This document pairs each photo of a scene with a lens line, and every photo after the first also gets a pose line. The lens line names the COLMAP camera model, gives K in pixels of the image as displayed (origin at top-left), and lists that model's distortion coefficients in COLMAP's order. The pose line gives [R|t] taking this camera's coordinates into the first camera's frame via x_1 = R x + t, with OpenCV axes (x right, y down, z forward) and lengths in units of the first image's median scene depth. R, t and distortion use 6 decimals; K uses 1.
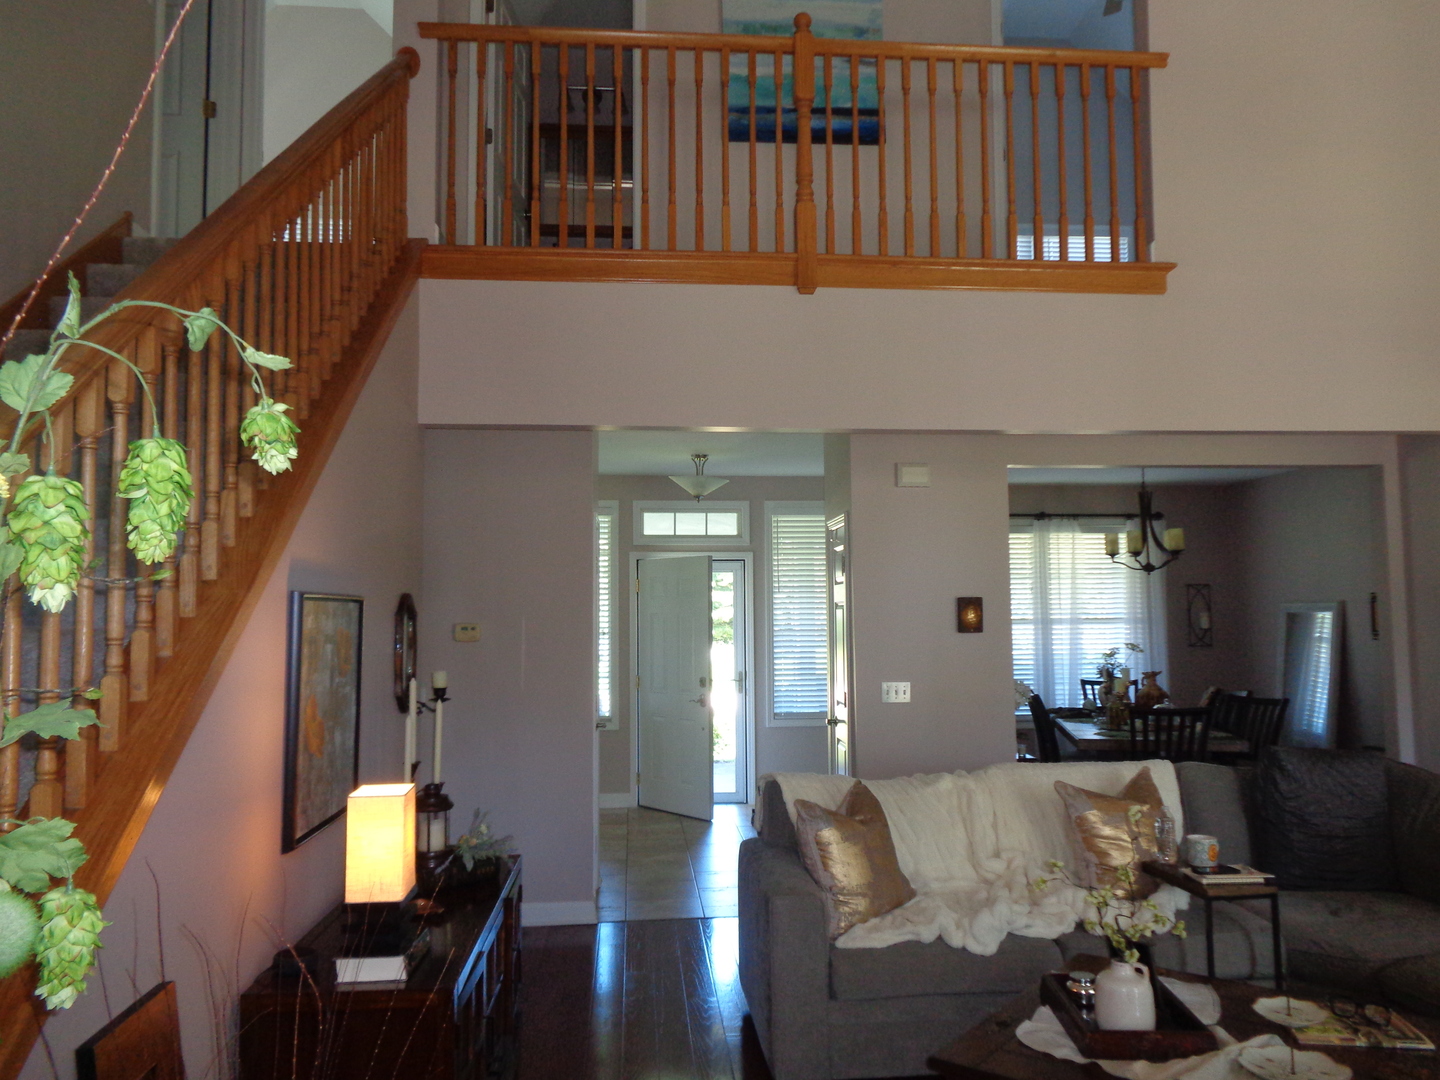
lens RADIAL K [[1080.8, 0, 719.5], [0, 1080.8, 540.7], [0, 0, 1]] dist [0.001147, -0.001157]
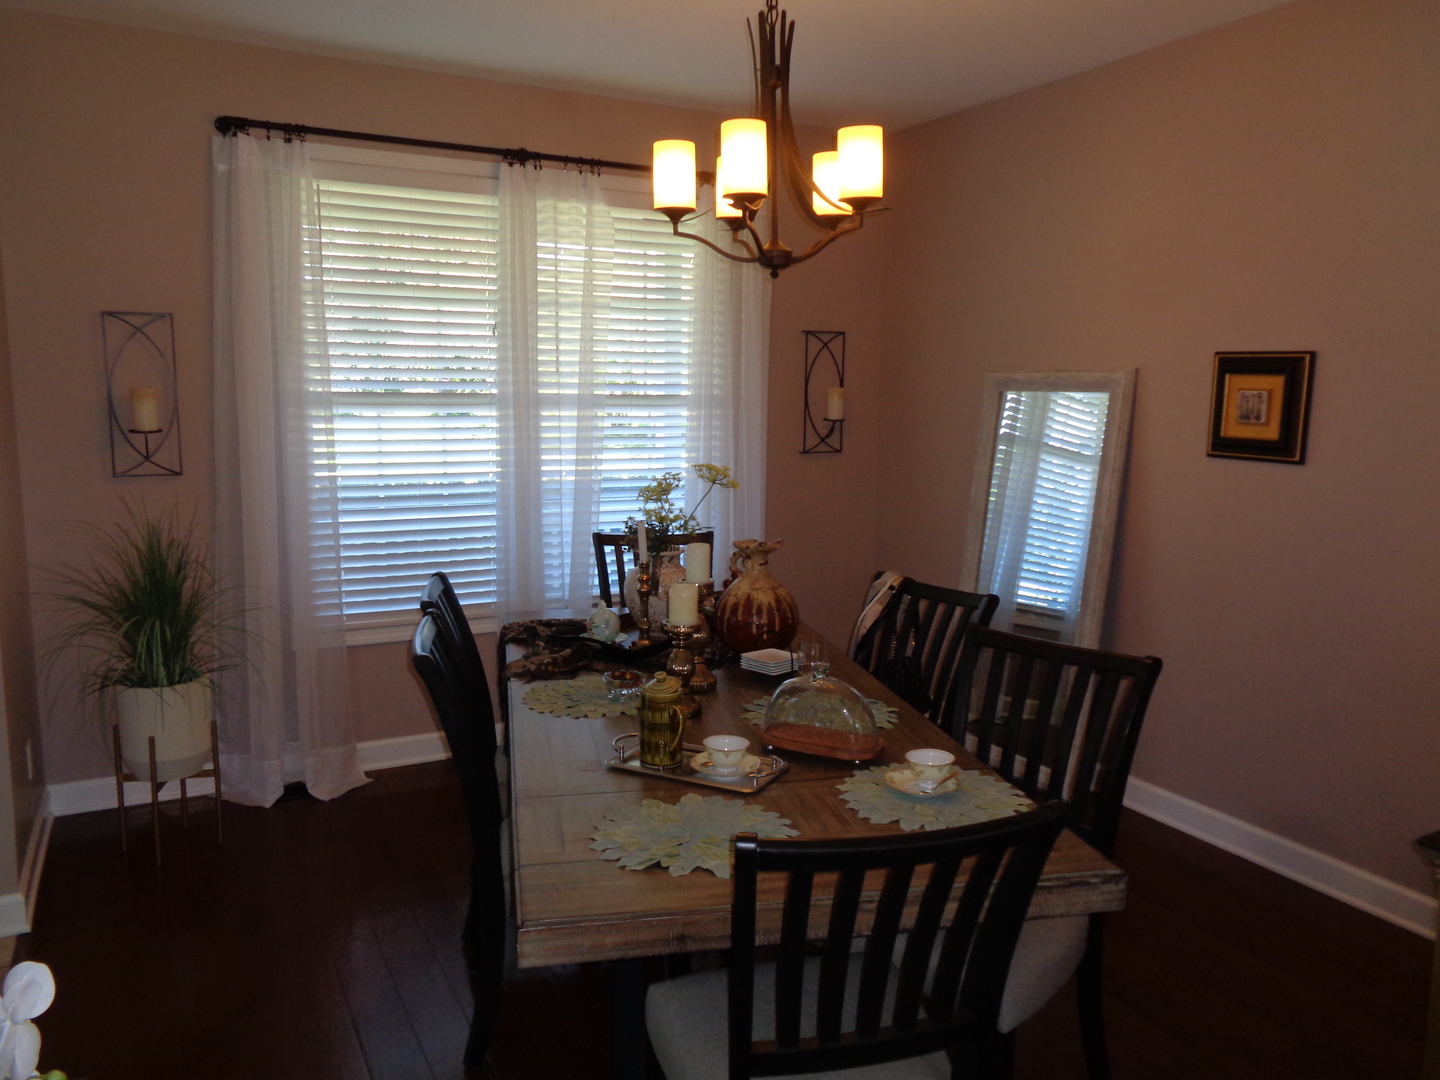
lens RADIAL K [[1080.8, 0, 718.9], [0, 1080.8, 542.4], [0, 0, 1]] dist [0.001147, -0.001157]
pose [[0.921195, -0.037293, 0.387309, 0.199559], [-0.045418, 0.978287, 0.202219, 0.037455], [-0.386441, -0.203874, 0.899499, 0.552068]]
